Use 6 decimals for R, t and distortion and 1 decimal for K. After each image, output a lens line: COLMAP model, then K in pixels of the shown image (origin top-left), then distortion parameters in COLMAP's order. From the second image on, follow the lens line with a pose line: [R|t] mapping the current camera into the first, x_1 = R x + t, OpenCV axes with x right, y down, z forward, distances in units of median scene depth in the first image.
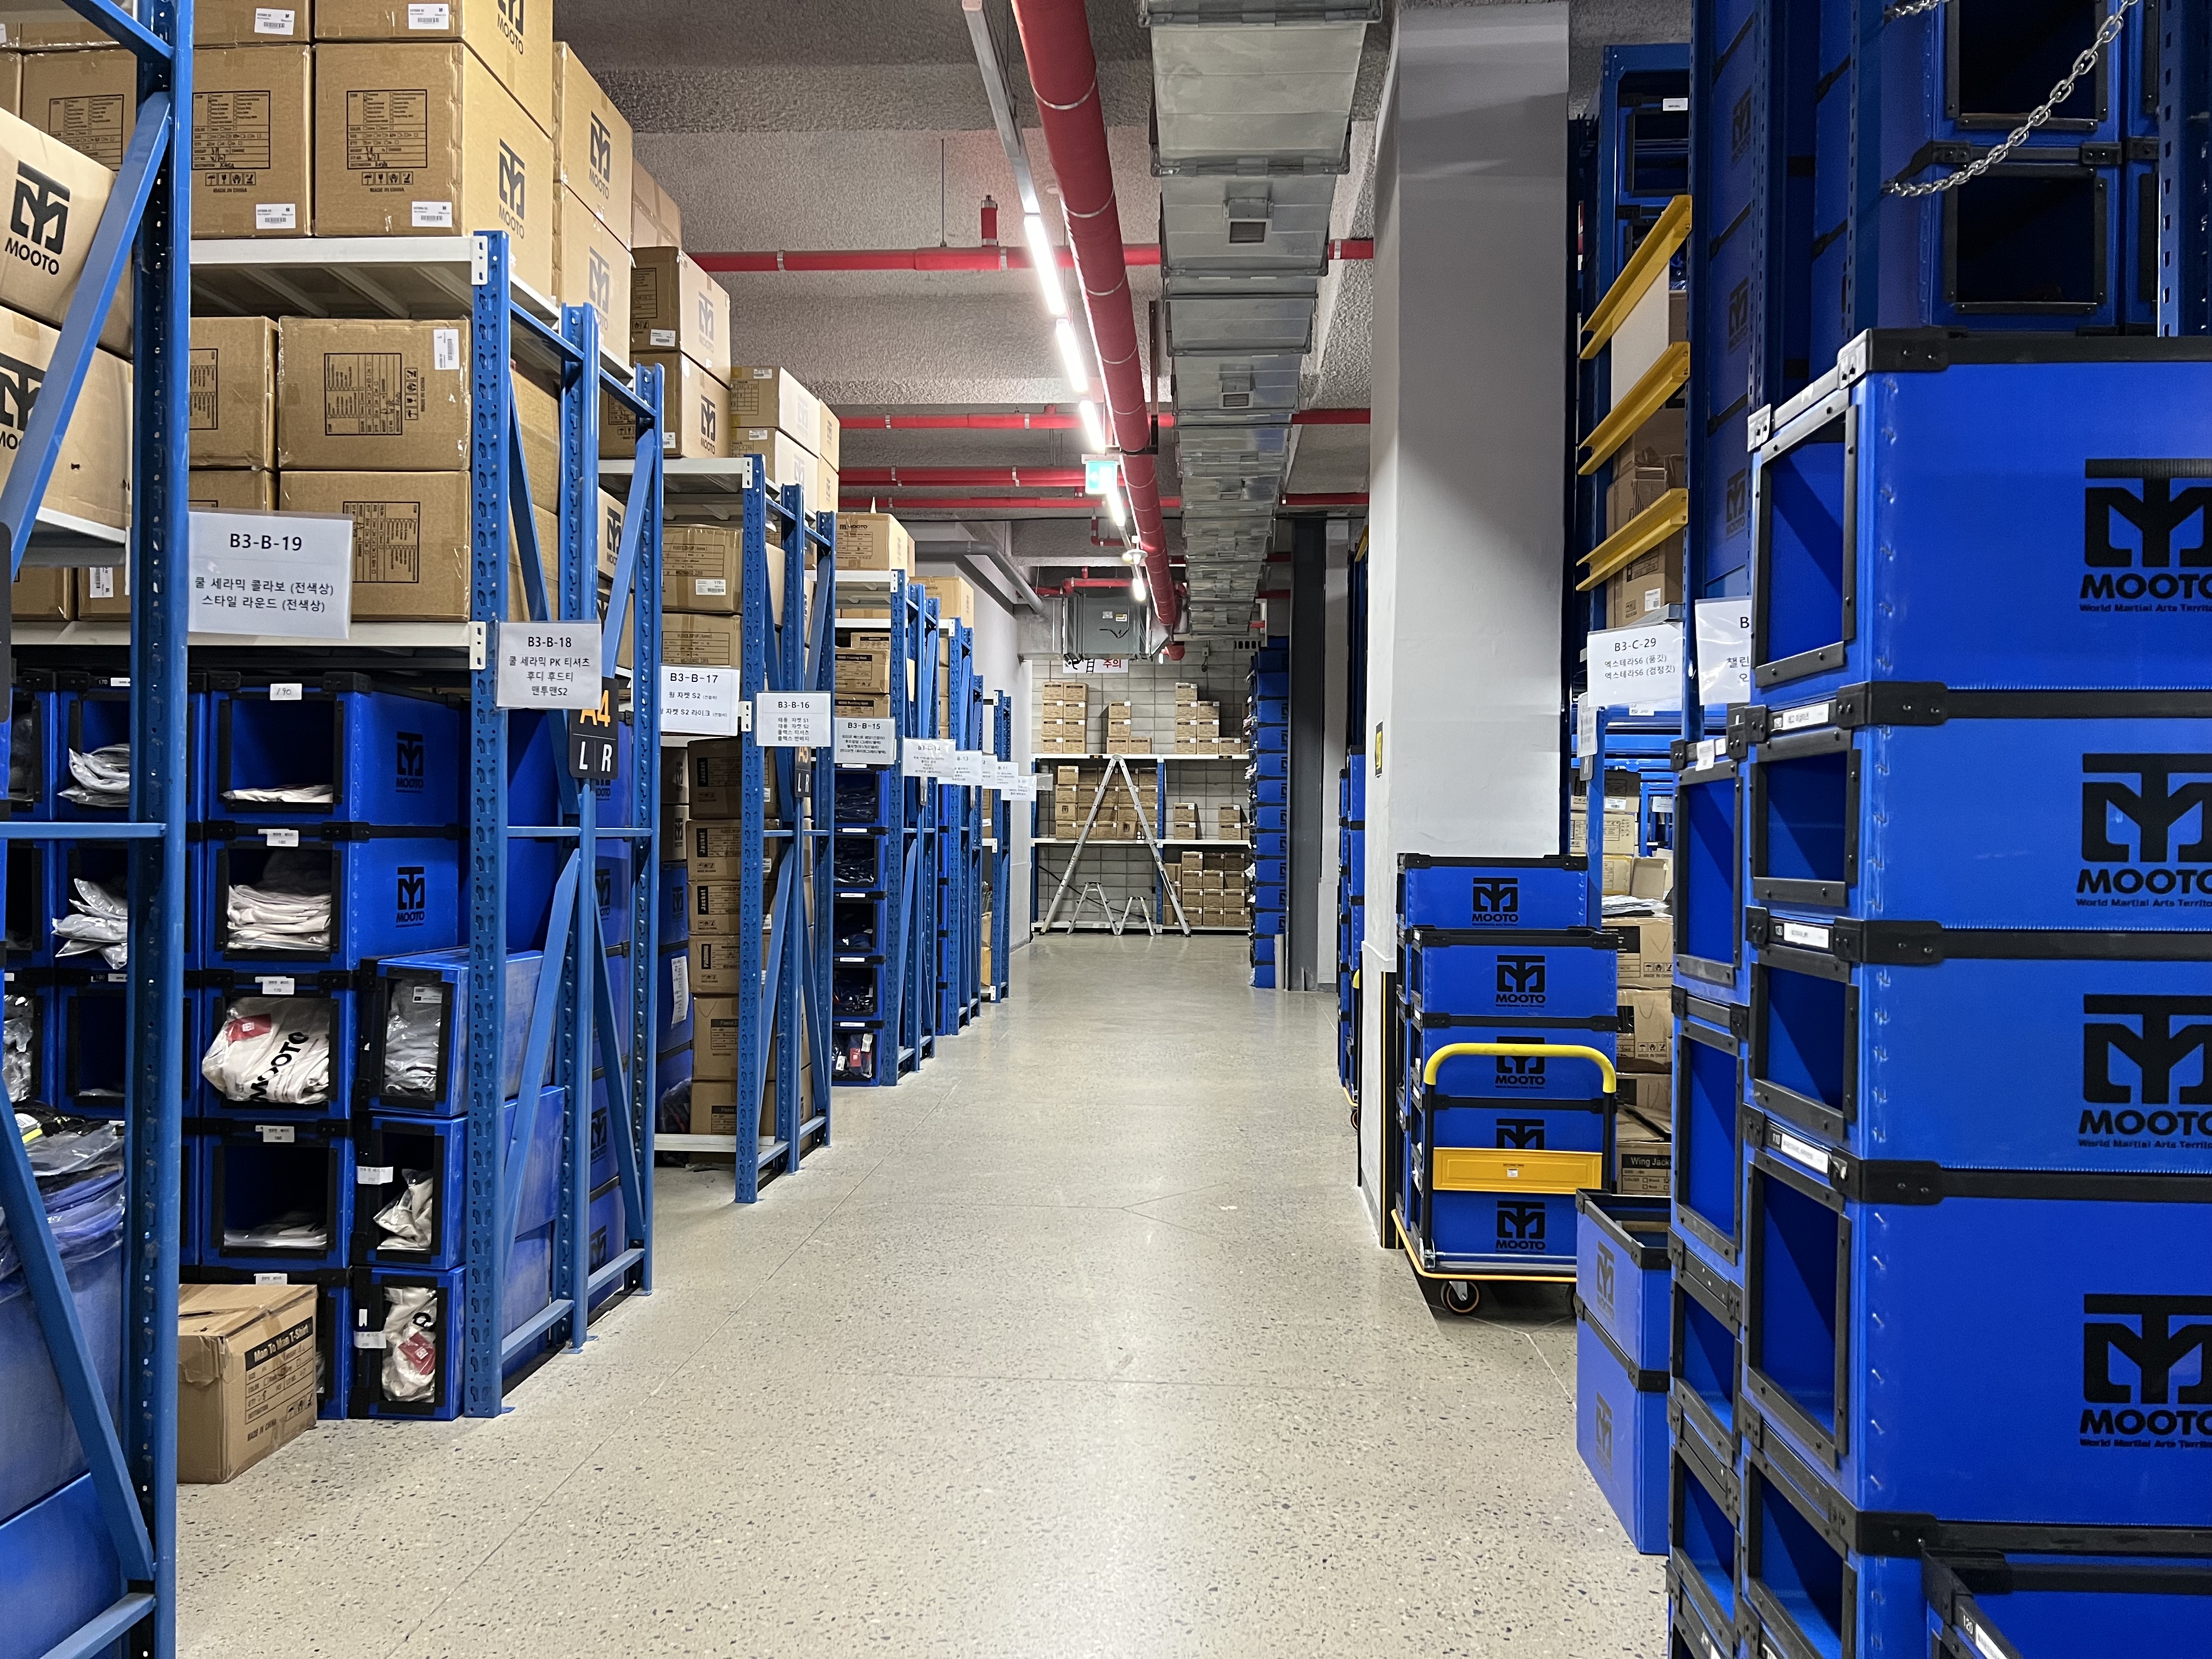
lens RADIAL K [[1649.9, 0, 1108.8], [0, 1649.9, 833.4], [0, 0, 1]] dist [0.028247, -0.005701]
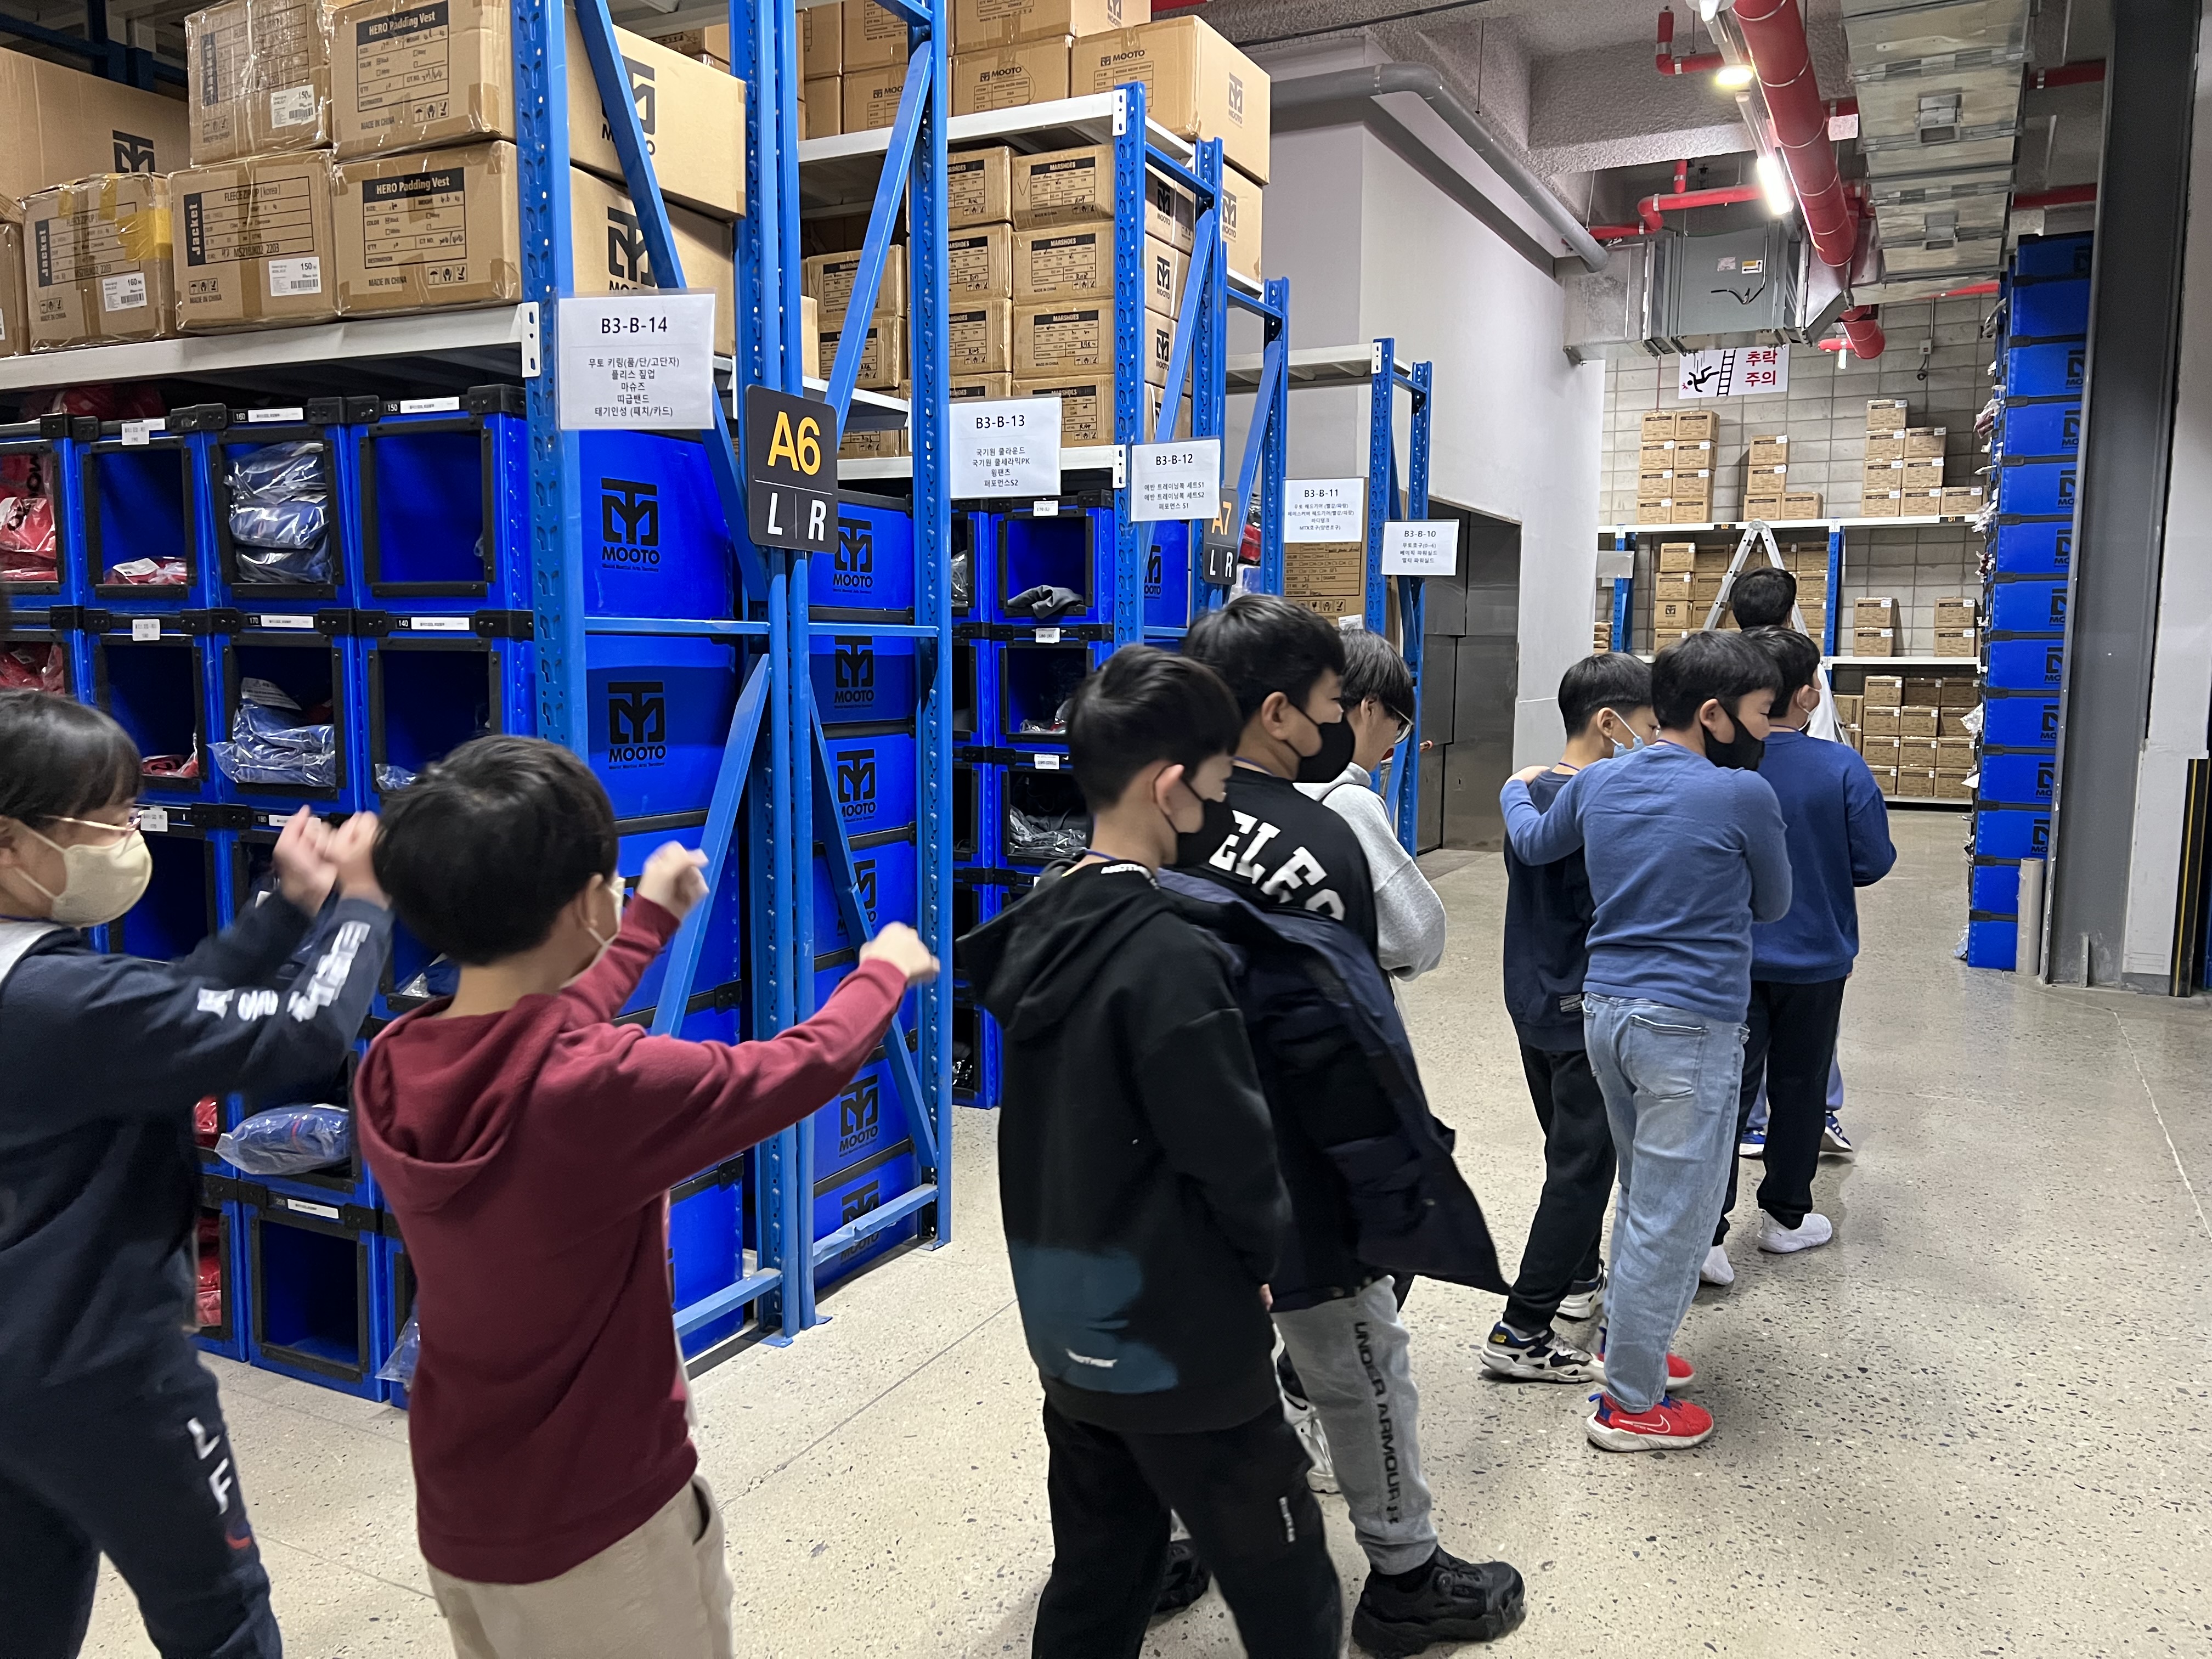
lens RADIAL K [[1649.9, 0, 1099.4], [0, 1649.9, 818.2], [0, 0, 1]] dist [0.028247, -0.005701]
pose [[0.915534, 0.041126, -0.400133, 0.032571], [-0.001131, 0.995019, 0.099682, 0.002392], [0.402239, -0.090809, 0.911020, 0.305522]]
